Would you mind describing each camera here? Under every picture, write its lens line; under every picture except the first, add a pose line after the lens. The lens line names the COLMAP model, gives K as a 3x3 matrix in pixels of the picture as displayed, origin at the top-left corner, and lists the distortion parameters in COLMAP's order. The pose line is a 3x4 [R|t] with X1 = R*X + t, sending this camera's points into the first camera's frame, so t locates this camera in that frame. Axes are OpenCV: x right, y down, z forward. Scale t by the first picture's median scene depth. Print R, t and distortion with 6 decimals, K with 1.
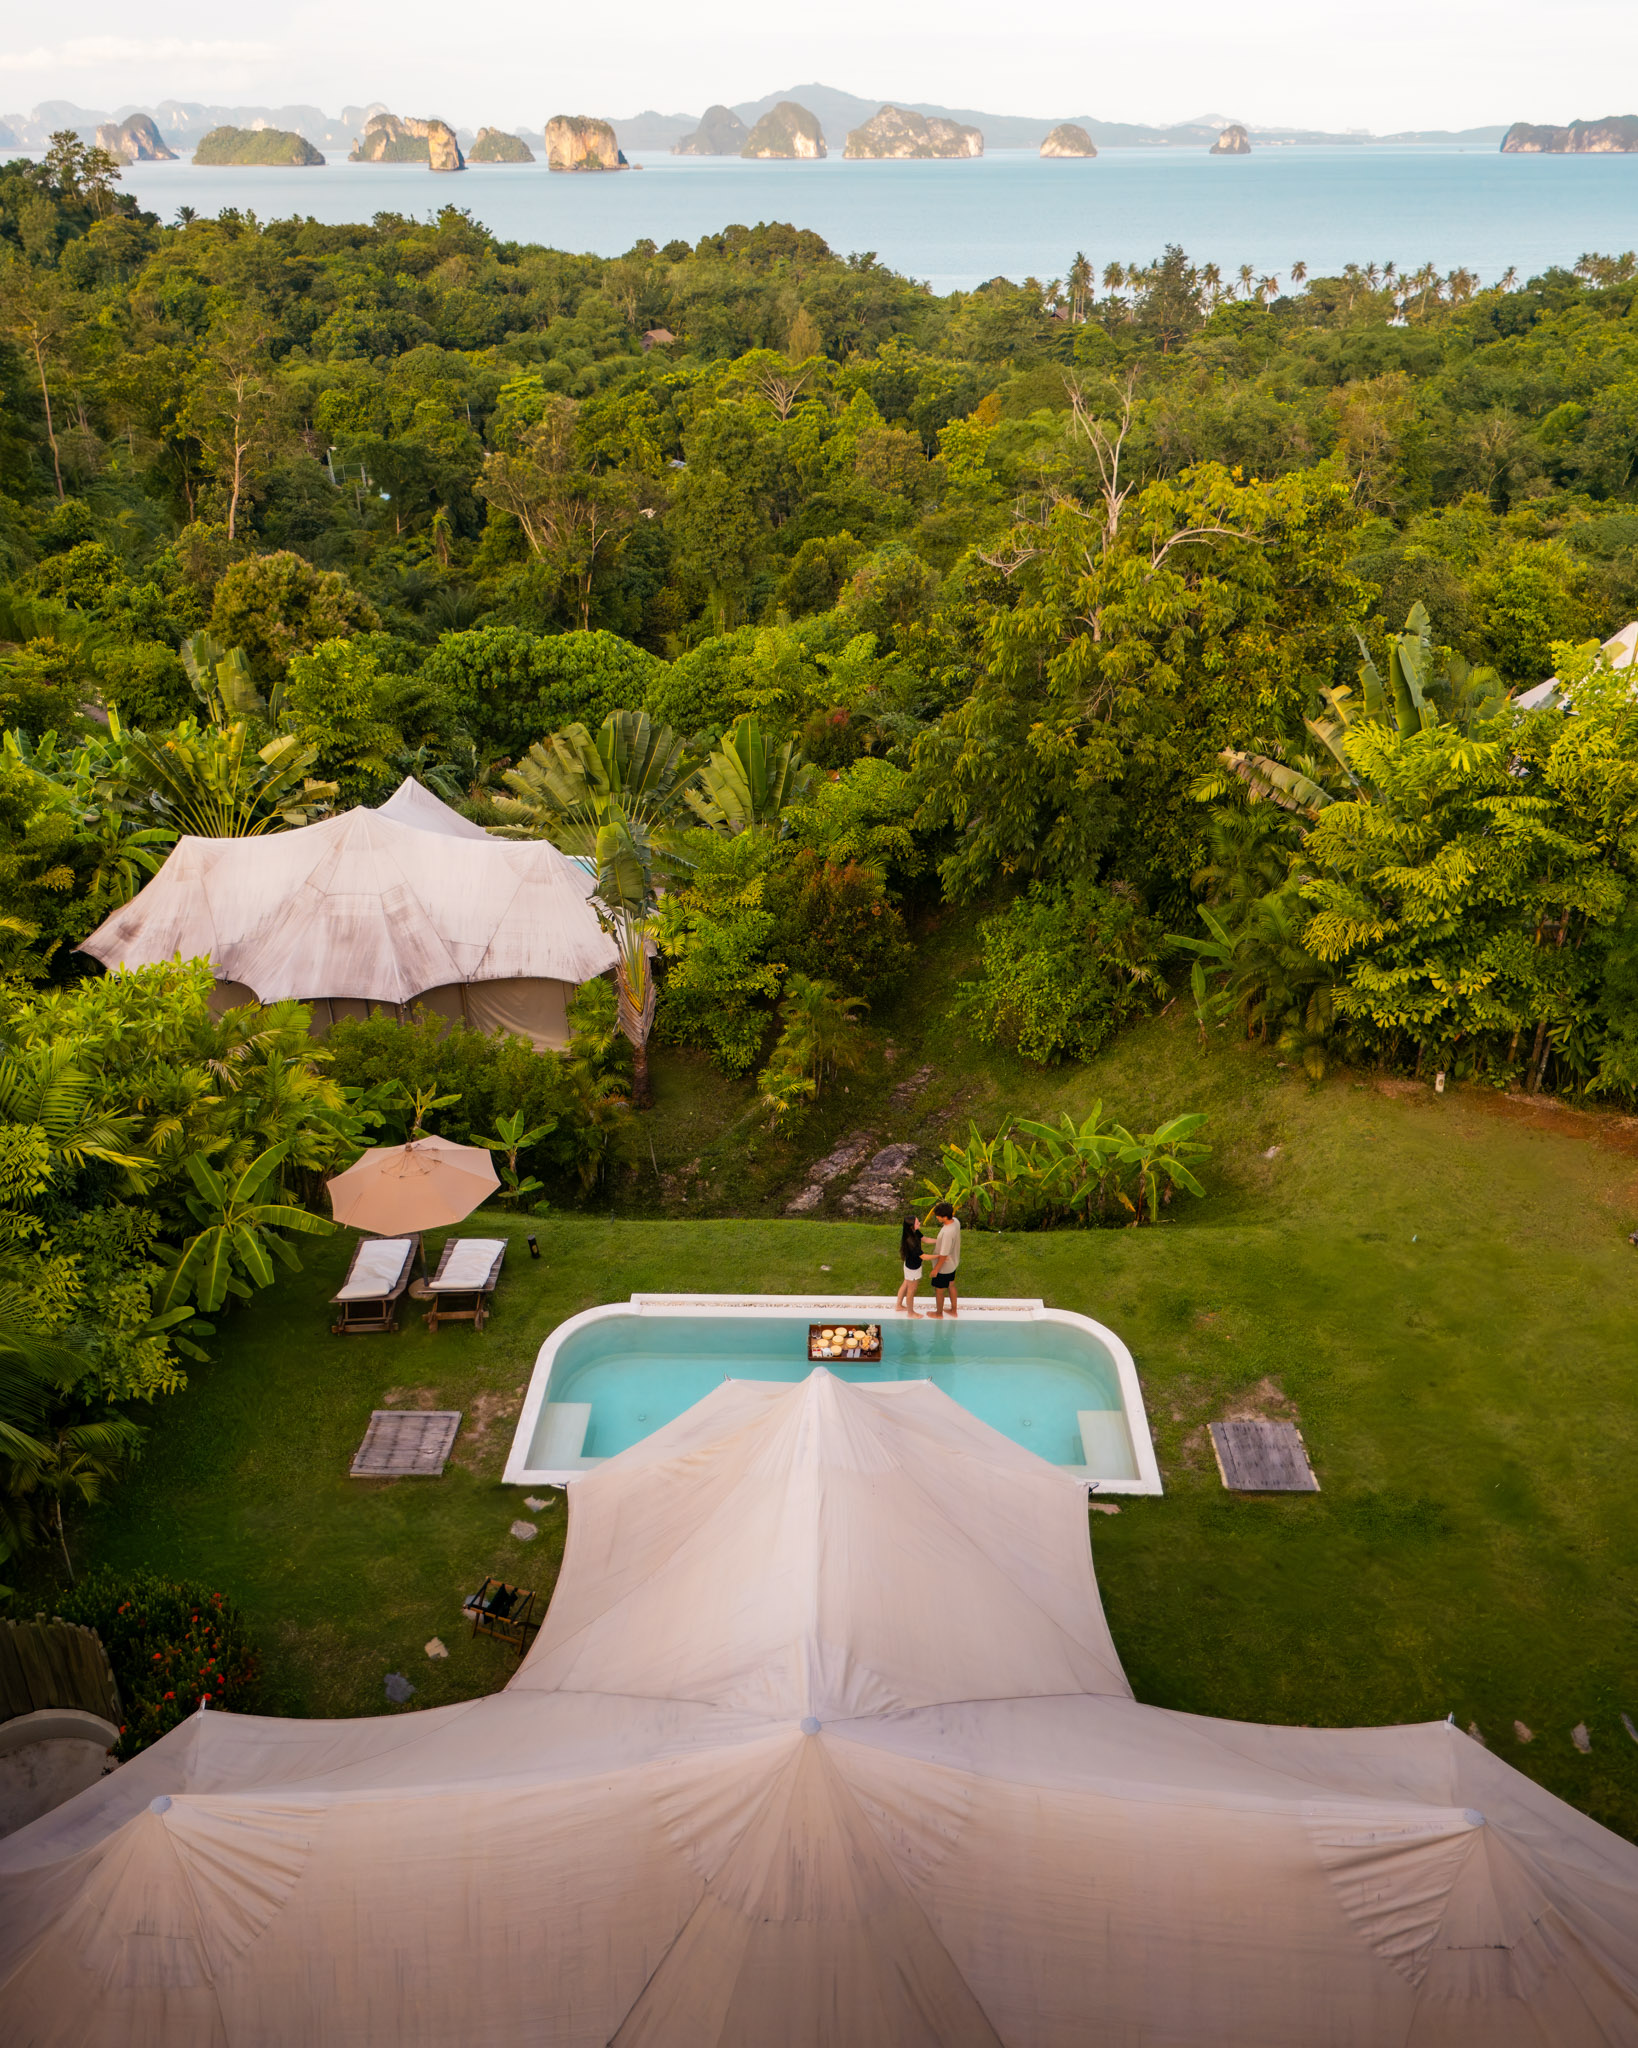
lens RADIAL K [[1567.2, 0, 819.0], [0, 1567.2, 1024.0], [0, 0, 1]] dist [0.060558, -0.053958]
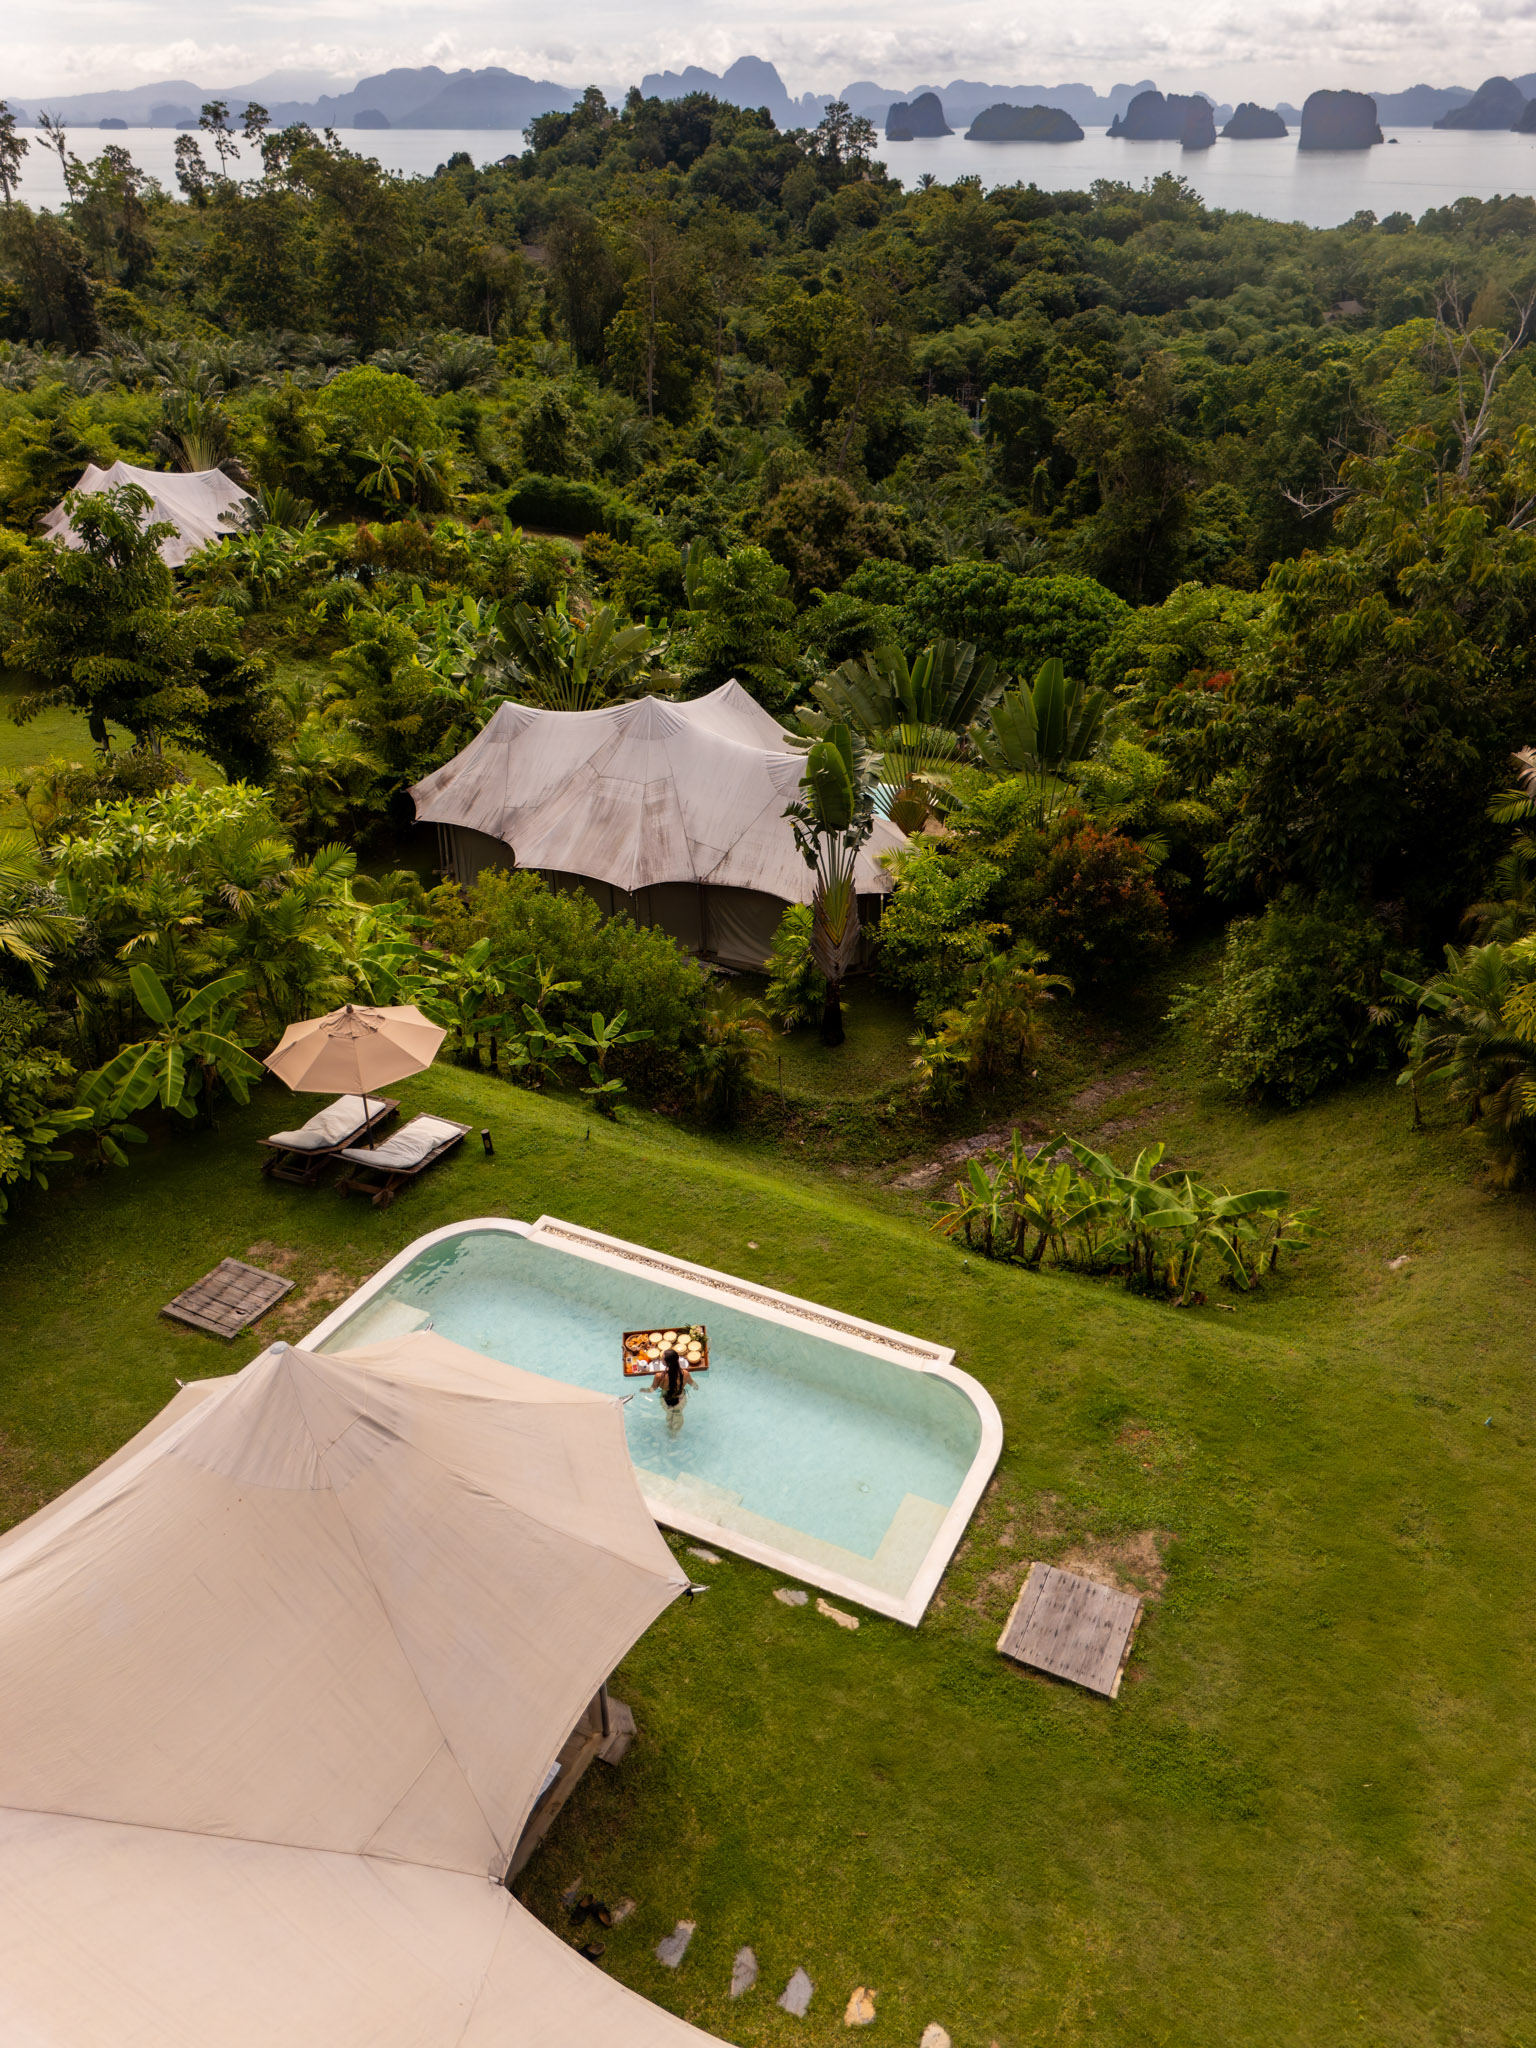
lens RADIAL K [[1487.8, 0, 768.0], [0, 1487.8, 1024.0], [0, 0, 1]] dist [0.059706, -0.053027]
pose [[0.908153, 0.217267, -0.357846, 0.188573], [-0.203811, 0.976102, 0.075405, -0.021101], [0.365677, 0.004454, 0.930731, 0.143328]]
